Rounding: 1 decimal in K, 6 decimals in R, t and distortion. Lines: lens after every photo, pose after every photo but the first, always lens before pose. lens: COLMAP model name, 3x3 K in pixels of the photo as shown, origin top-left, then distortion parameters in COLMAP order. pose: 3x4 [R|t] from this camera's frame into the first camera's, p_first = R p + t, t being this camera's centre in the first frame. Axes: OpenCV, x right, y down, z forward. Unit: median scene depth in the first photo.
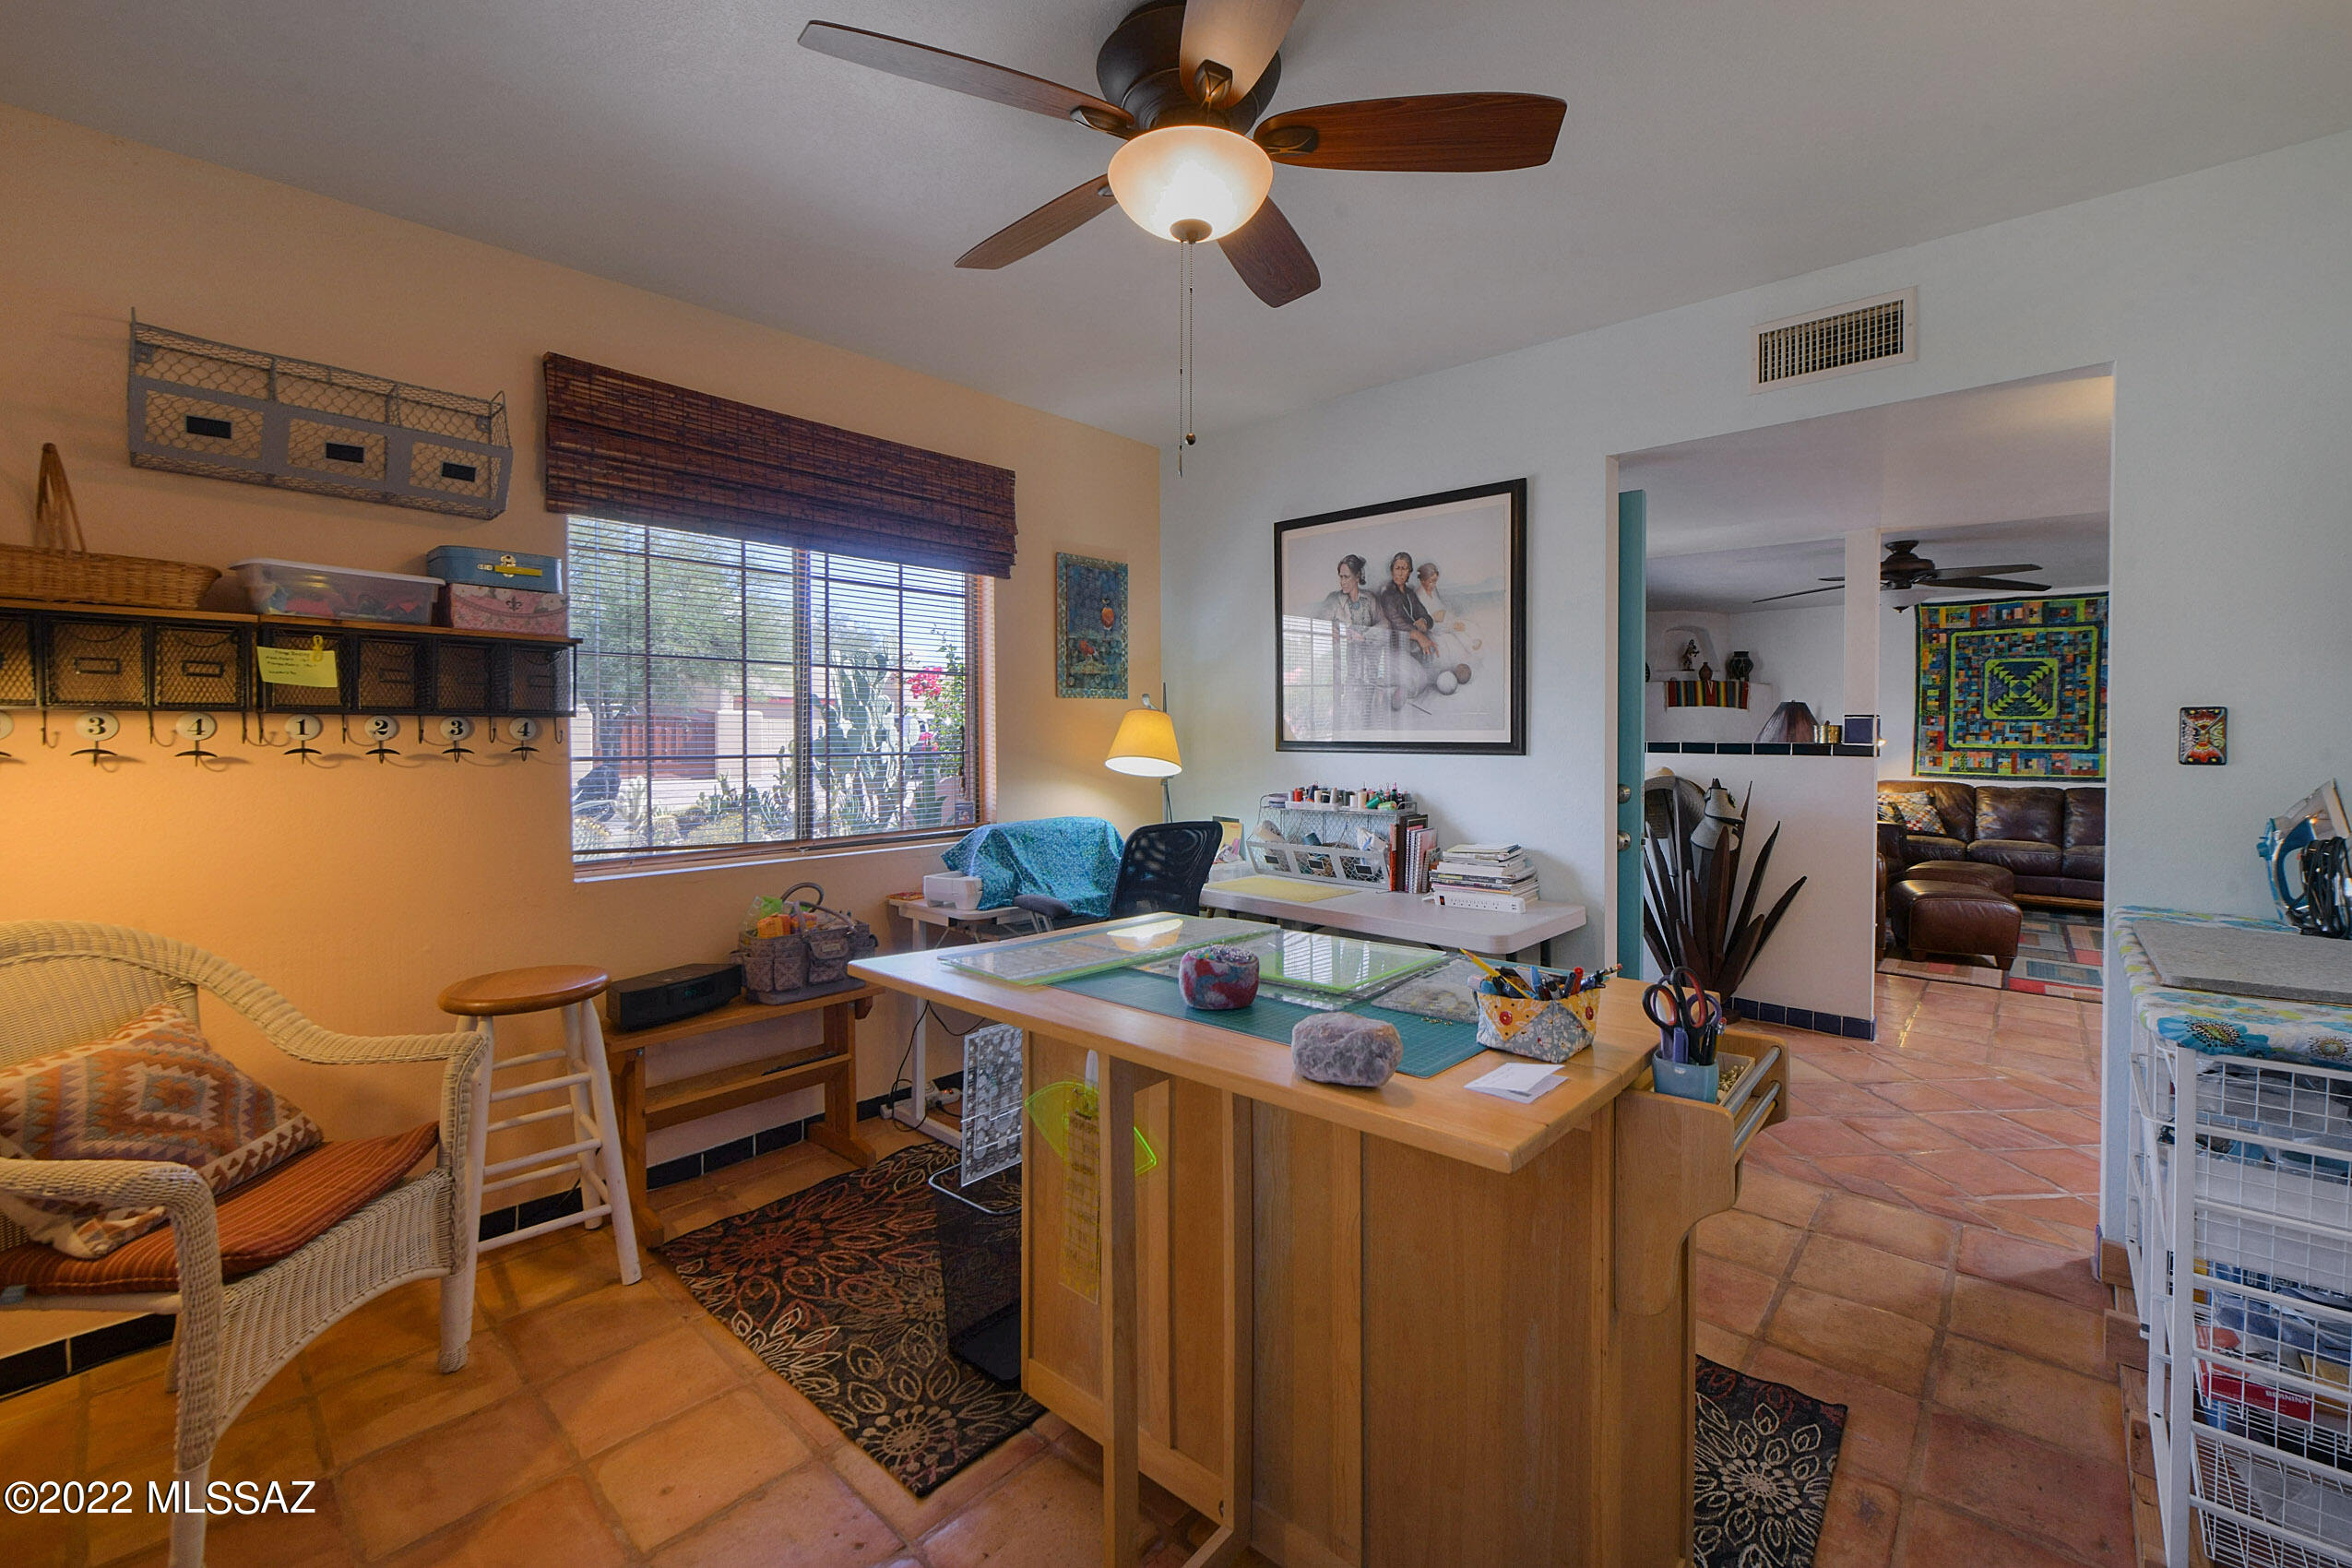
lens RADIAL K [[954.8, 0, 1105.0], [0, 954.8, 733.0], [0, 0, 1]] dist [-0.004304, -0.004310]
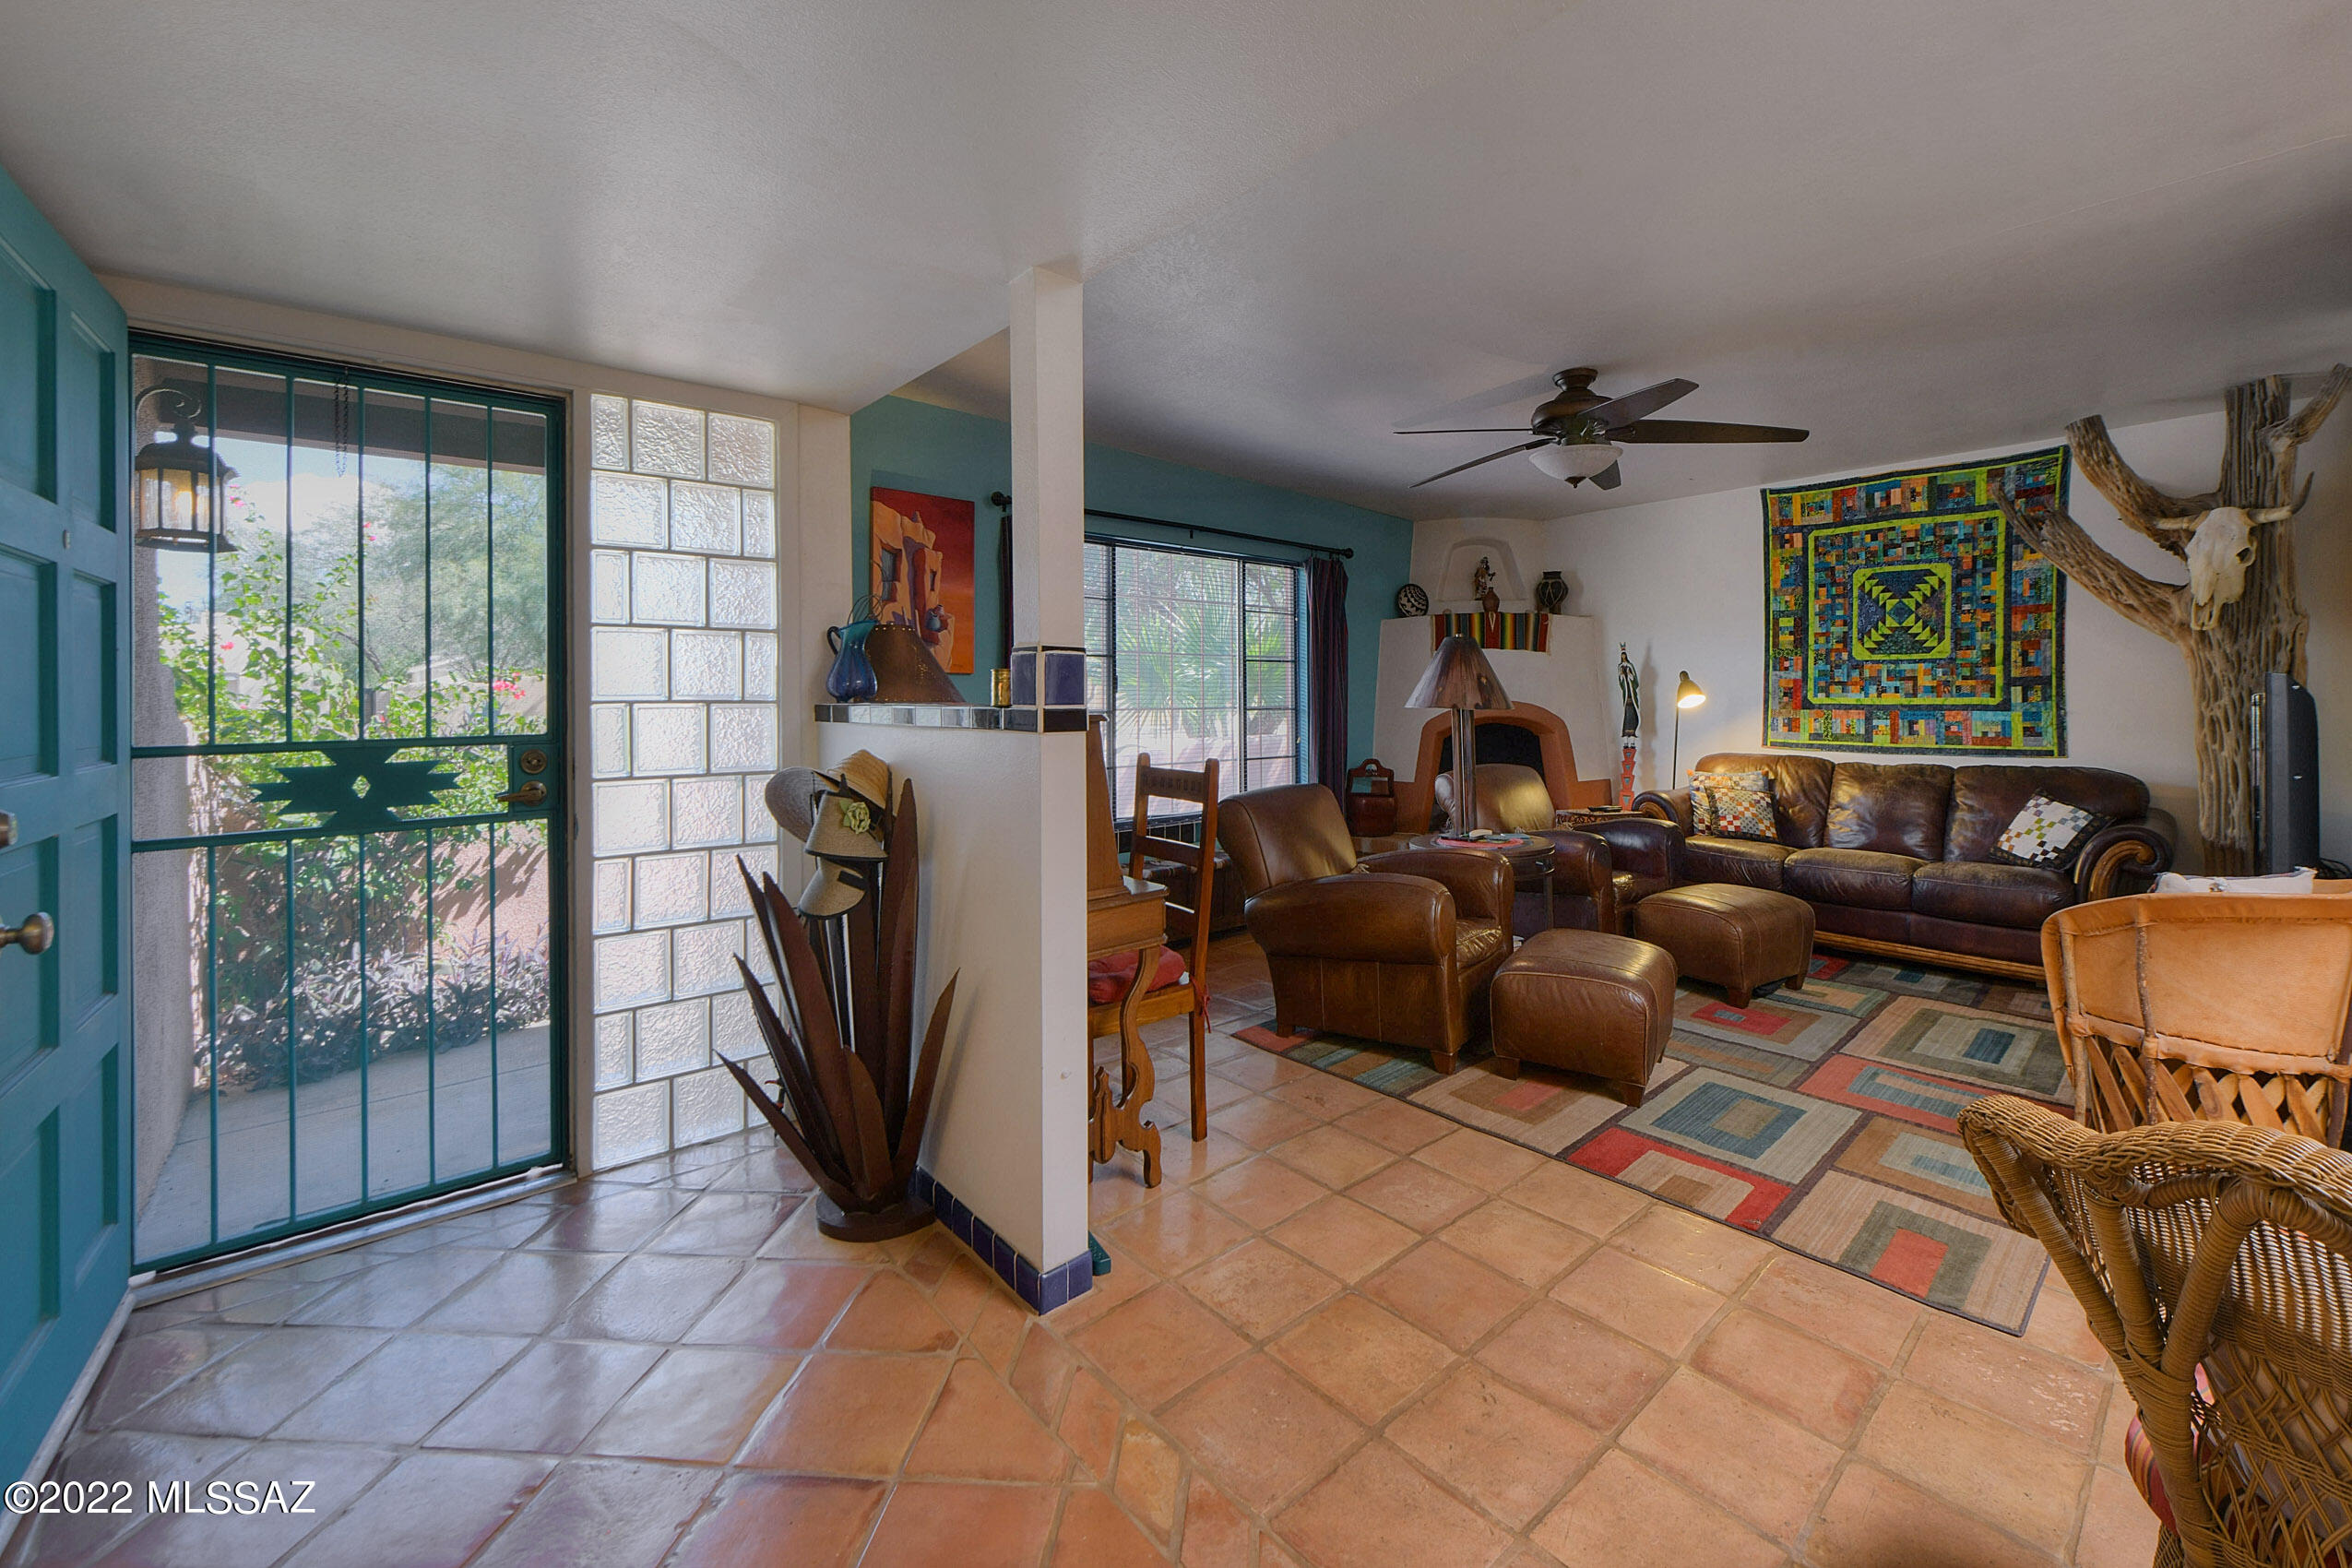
lens RADIAL K [[954.8, 0, 1248.6], [0, 954.8, 691.2], [0, 0, 1]] dist [-0.004304, -0.004310]
pose [[0.998708, -0.013779, -0.048919, 0.548392], [0.013498, 0.999890, -0.006066, 0.005192], [0.048998, 0.005398, 0.998784, 0.324770]]
